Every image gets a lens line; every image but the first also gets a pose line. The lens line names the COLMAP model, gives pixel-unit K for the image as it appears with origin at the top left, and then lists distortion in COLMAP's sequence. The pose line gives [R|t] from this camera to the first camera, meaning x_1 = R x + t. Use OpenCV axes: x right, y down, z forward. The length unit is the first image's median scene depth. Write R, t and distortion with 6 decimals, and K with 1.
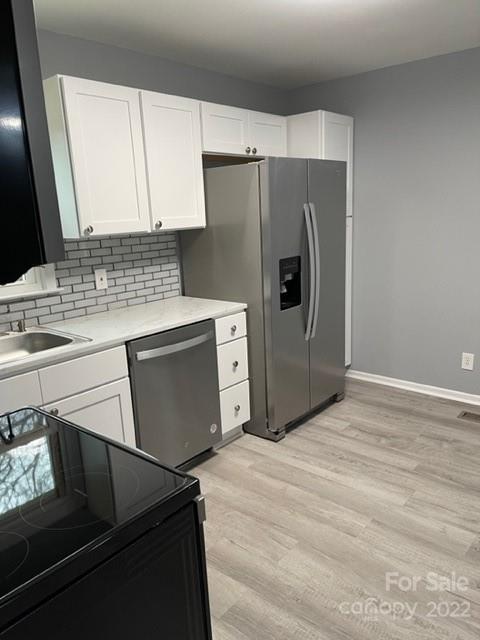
lens RADIAL K [[480.5, 0, 240.0], [0, 480.5, 320.0], [0, 0, 1]] dist [0.071566, -0.116654]
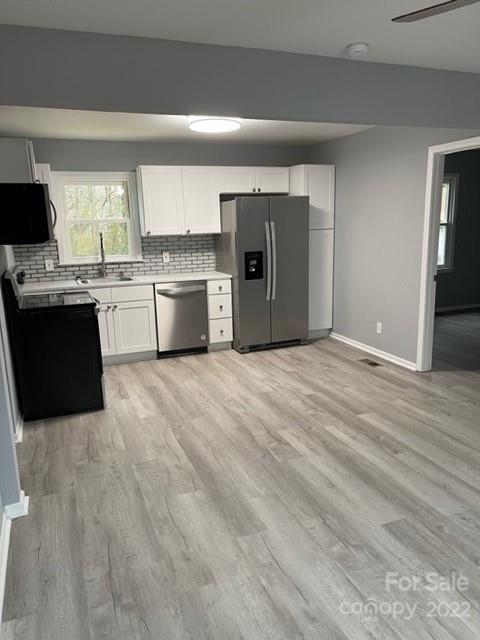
lens RADIAL K [[480.5, 0, 240.0], [0, 480.5, 320.0], [0, 0, 1]] dist [0.071566, -0.116654]
pose [[0.885925, 0.117813, -0.448617, 0.890635], [-0.116322, 0.992728, 0.030993, 0.075085], [0.449006, 0.024727, 0.893187, -0.629141]]
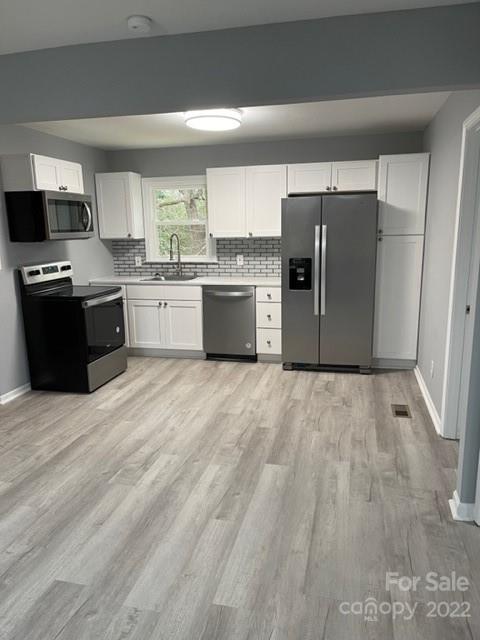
lens RADIAL K [[480.5, 0, 240.0], [0, 480.5, 320.0], [0, 0, 1]] dist [0.071566, -0.116654]
pose [[0.460373, 0.207991, -0.863016, 1.427924], [-0.199018, 0.971601, 0.127995, -0.094633], [0.865129, 0.112830, 0.488693, 0.059591]]
